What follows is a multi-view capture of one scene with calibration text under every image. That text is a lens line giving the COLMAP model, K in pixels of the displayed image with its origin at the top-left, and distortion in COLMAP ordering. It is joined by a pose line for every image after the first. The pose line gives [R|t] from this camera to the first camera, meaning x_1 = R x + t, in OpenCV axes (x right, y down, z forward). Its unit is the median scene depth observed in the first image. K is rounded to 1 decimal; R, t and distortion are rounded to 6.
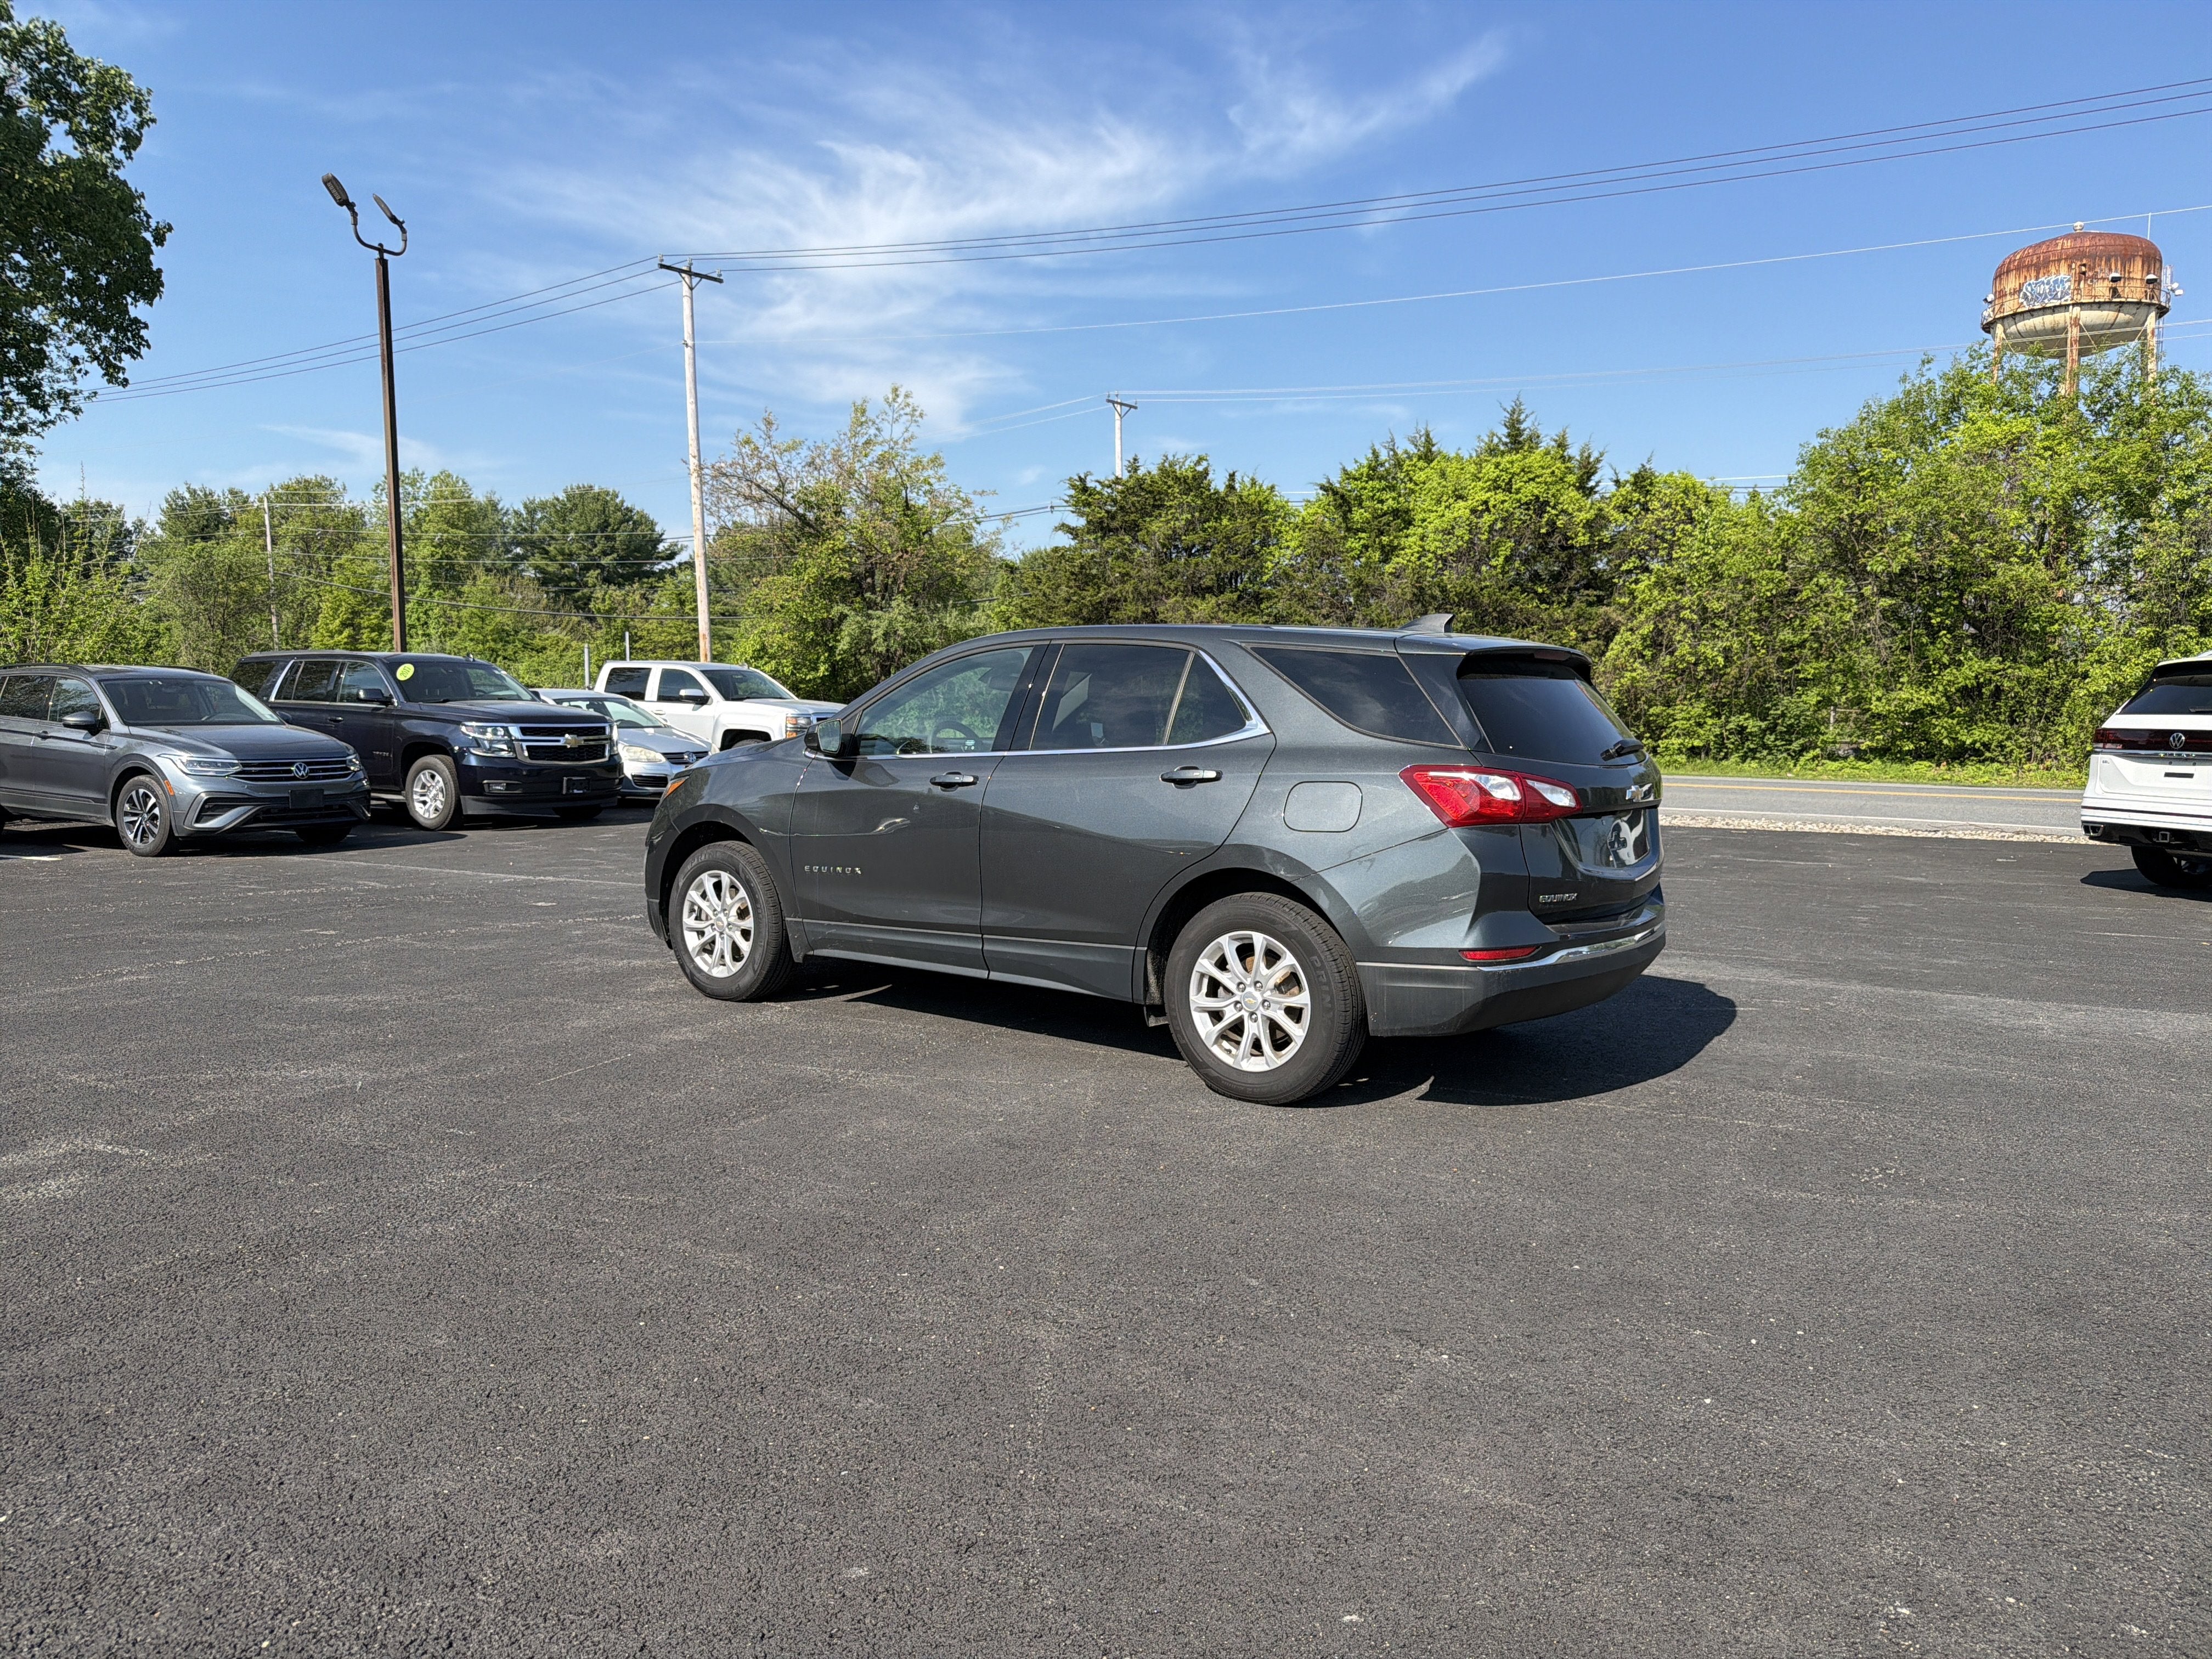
lens RADIAL K [[1560.8, 0, 1105.9], [0, 1560.8, 817.7], [0, 0, 1]] dist [0.006750, -0.029300]
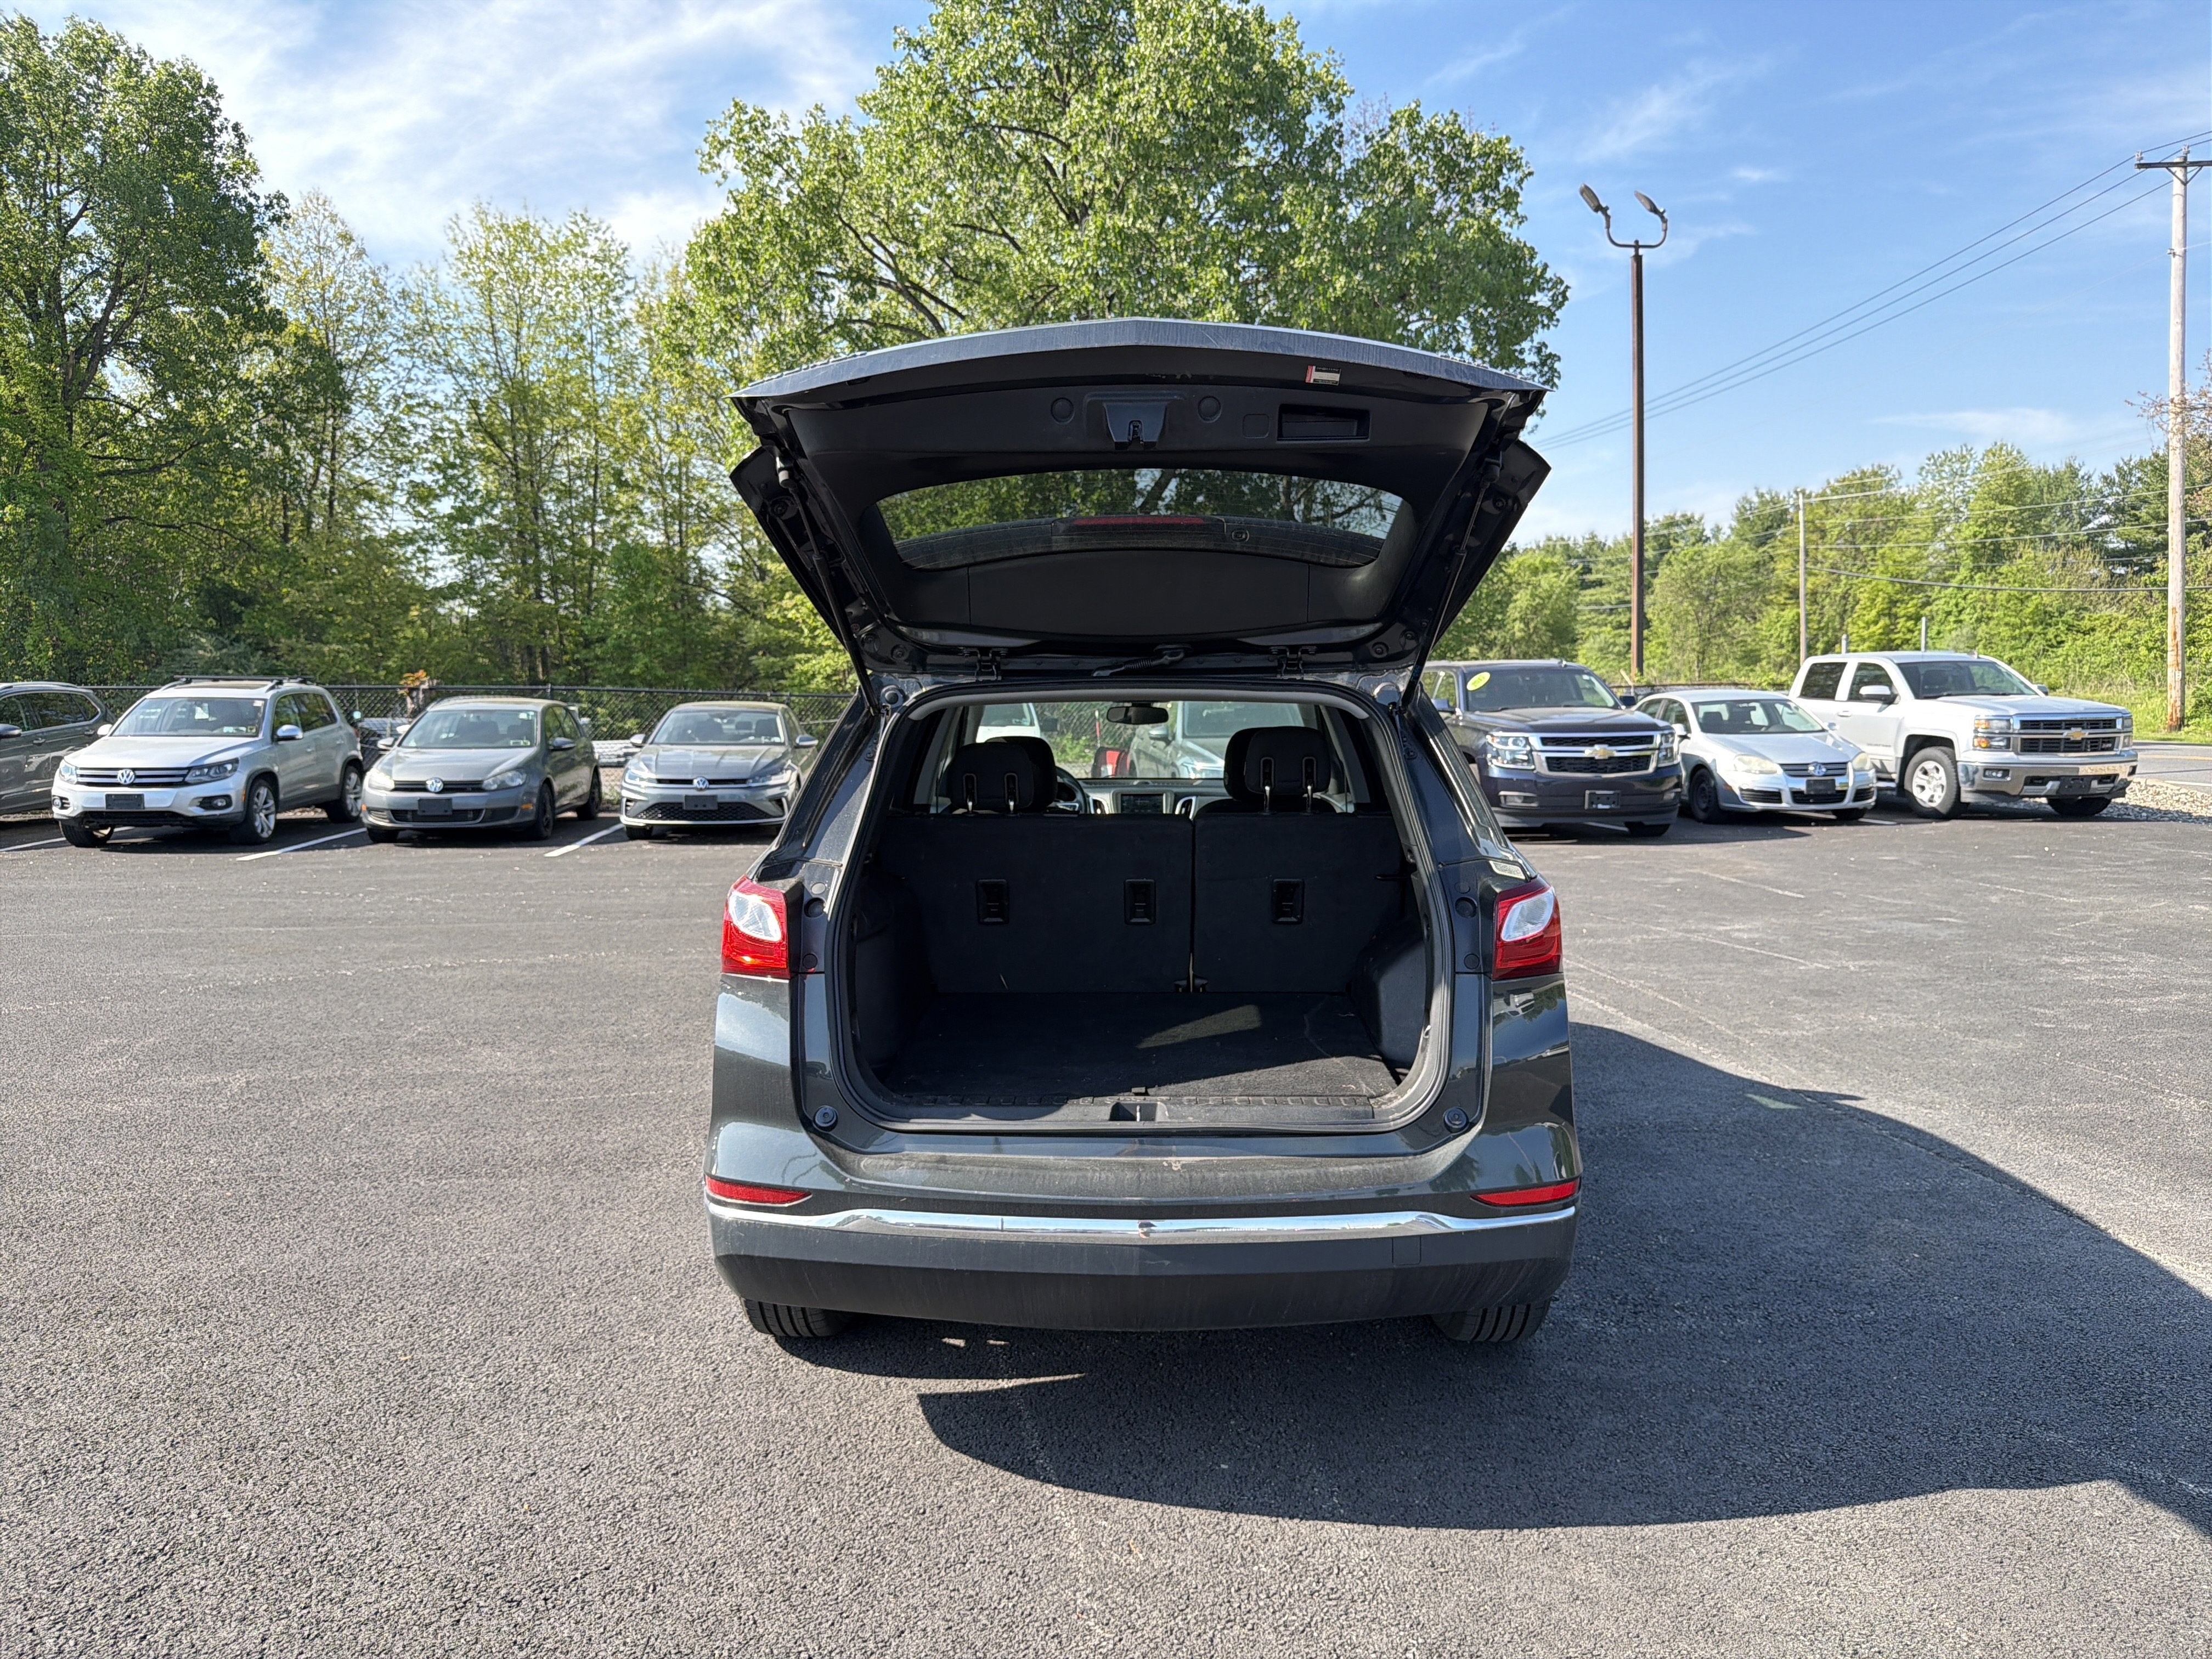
lens RADIAL K [[1560.8, 0, 1112.2], [0, 1560.8, 835.6], [0, 0, 1]] dist [0.006750, -0.029300]
pose [[0.577003, 0.055419, -0.814860, 0.121594], [-0.040679, 0.998407, 0.039098, -0.011941], [0.815729, 0.010588, 0.578338, 0.116740]]
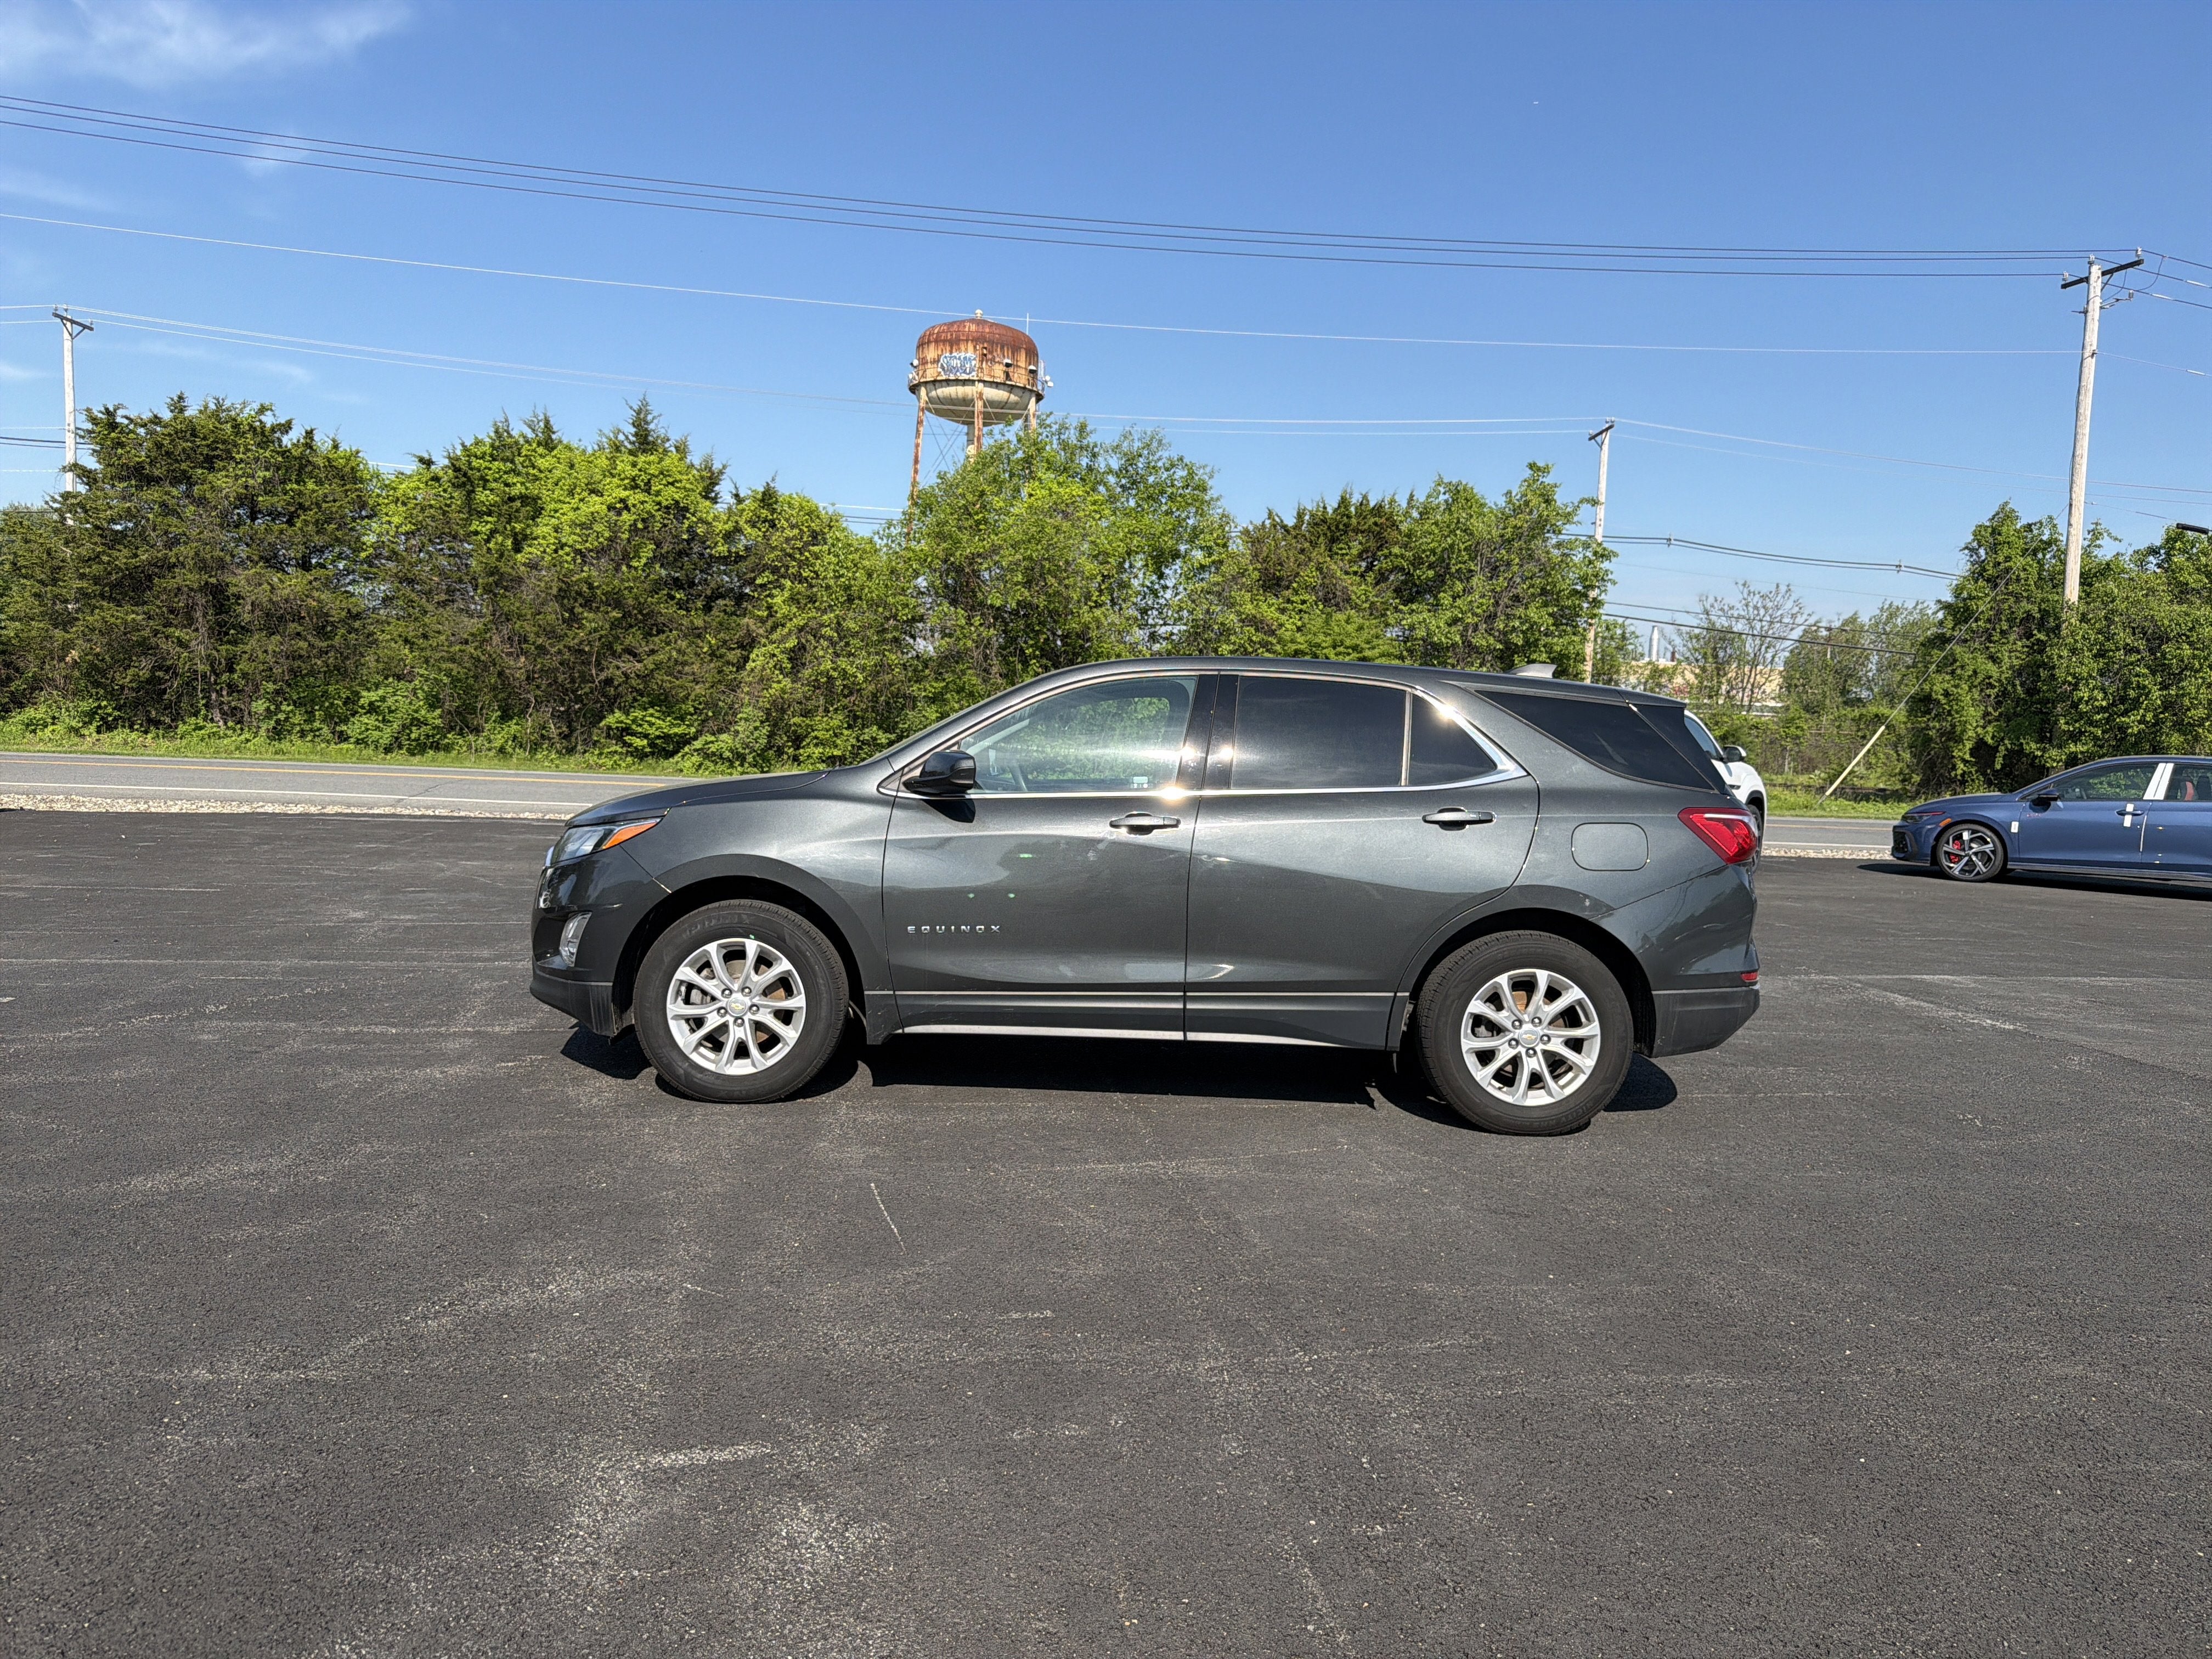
lens RADIAL K [[1560.8, 0, 1122.7], [0, 1560.8, 797.8], [0, 0, 1]] dist [0.006750, -0.029300]
pose [[0.781213, -0.001939, 0.624262, -0.119128], [0.010813, 0.999887, -0.010426, -0.005042], [-0.624171, 0.014895, 0.781146, 0.057136]]
